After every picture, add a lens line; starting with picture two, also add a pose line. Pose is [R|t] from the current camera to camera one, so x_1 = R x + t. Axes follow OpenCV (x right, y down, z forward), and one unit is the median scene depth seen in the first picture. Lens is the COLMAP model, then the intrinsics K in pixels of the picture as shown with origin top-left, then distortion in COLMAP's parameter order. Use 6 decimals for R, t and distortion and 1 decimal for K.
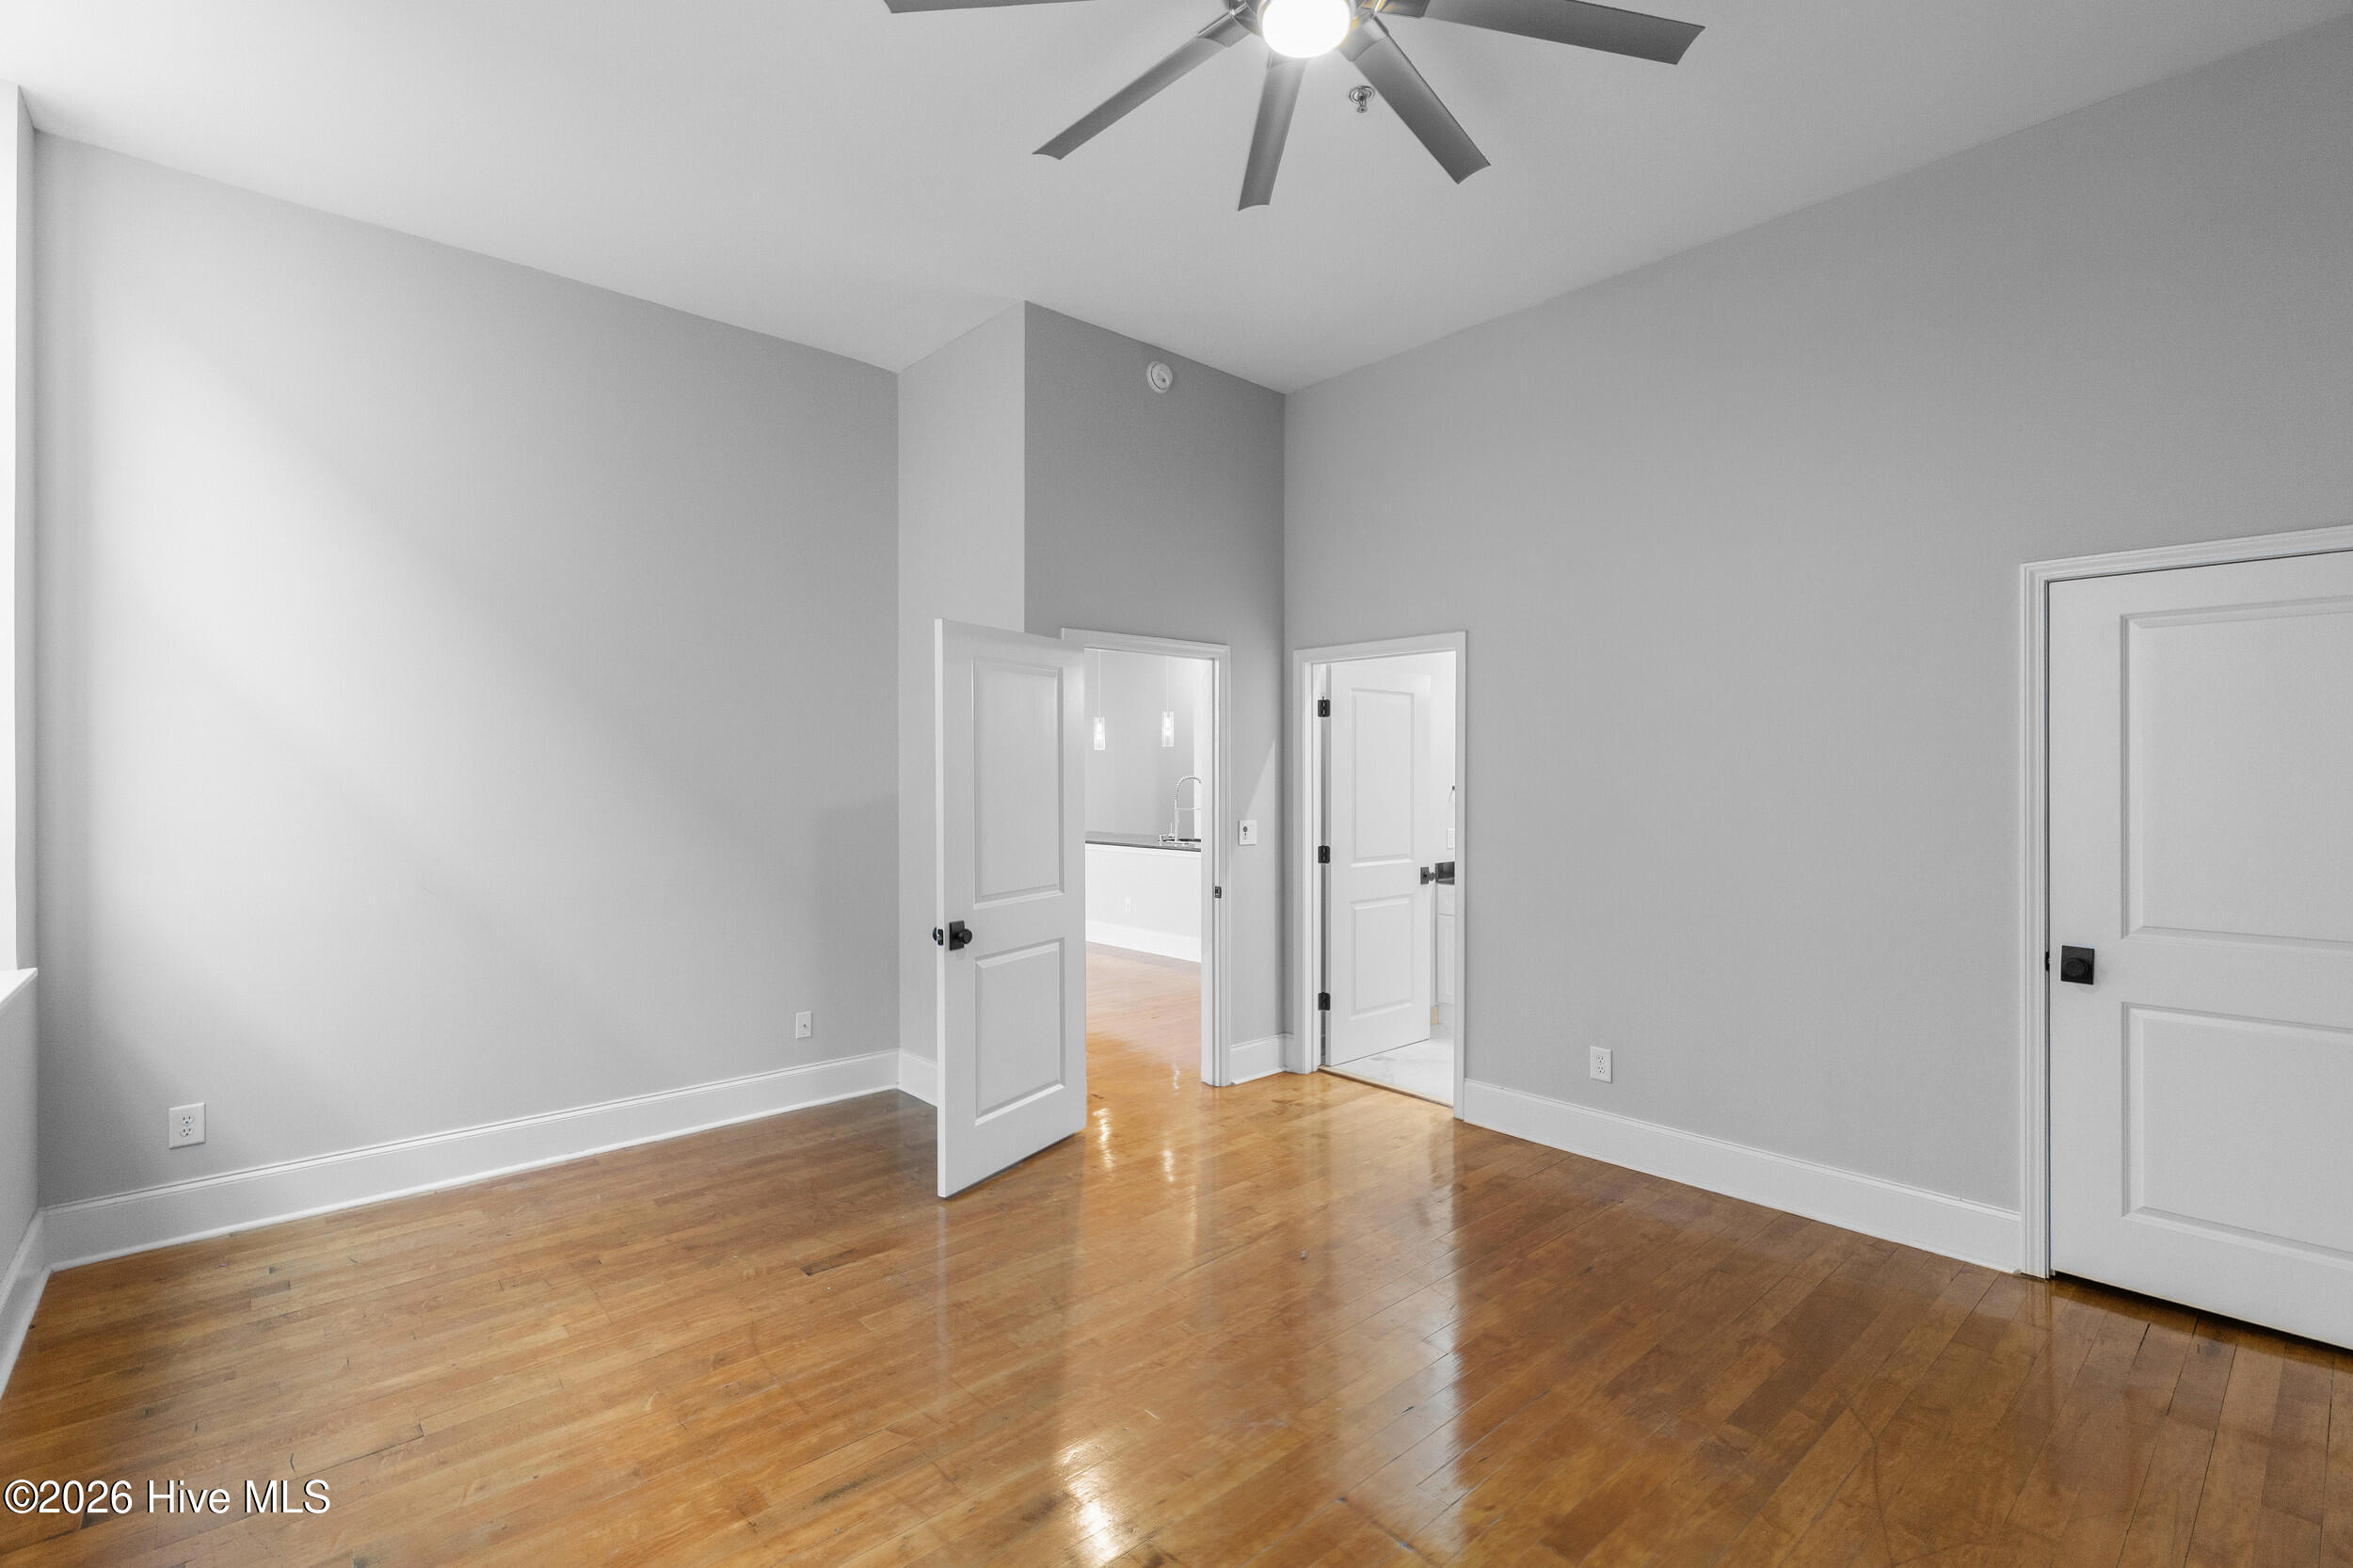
lens RADIAL K [[1053.0, 0, 1176.5], [0, 1053.0, 784.0], [0, 0, 1]] dist [0.003486, 0.000629]
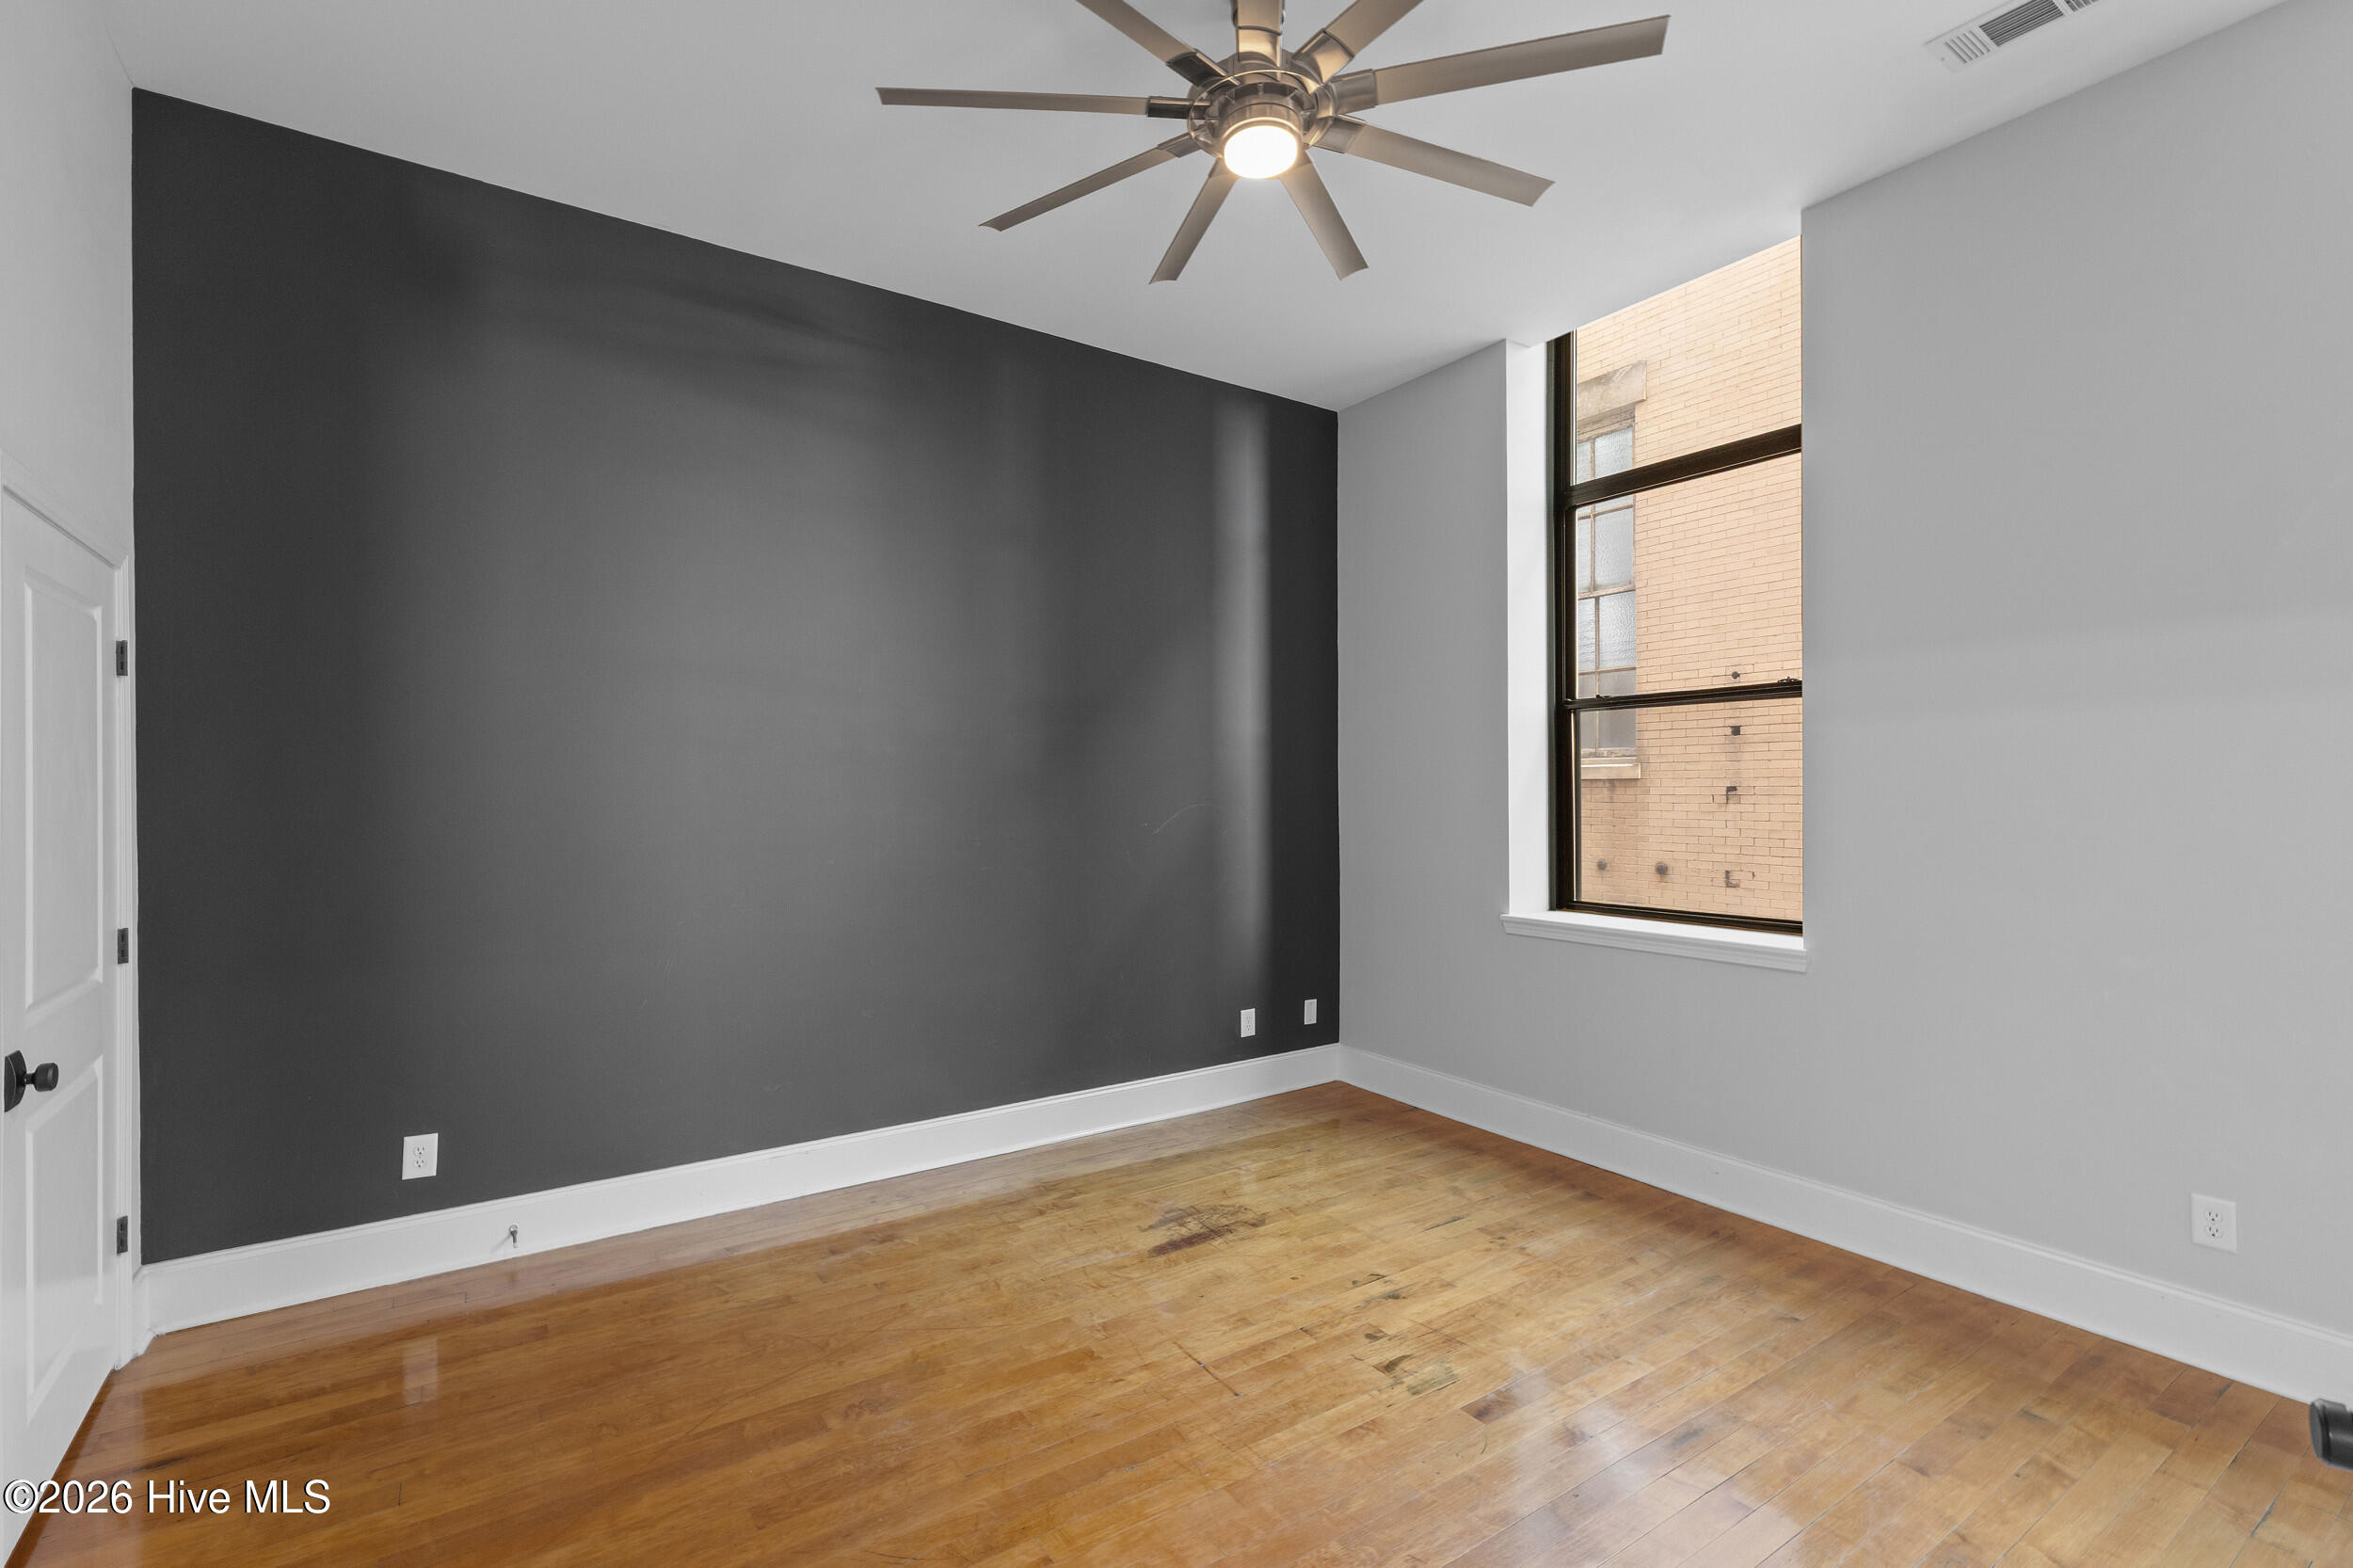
lens RADIAL K [[1053.0, 0, 1176.5], [0, 1053.0, 784.0], [0, 0, 1]] dist [0.003486, 0.000629]
pose [[-0.992303, 0.004235, 0.123762, 0.068147], [0.004410, 0.999990, 0.001143, -0.015862], [-0.123756, 0.001680, -0.992311, 2.046947]]
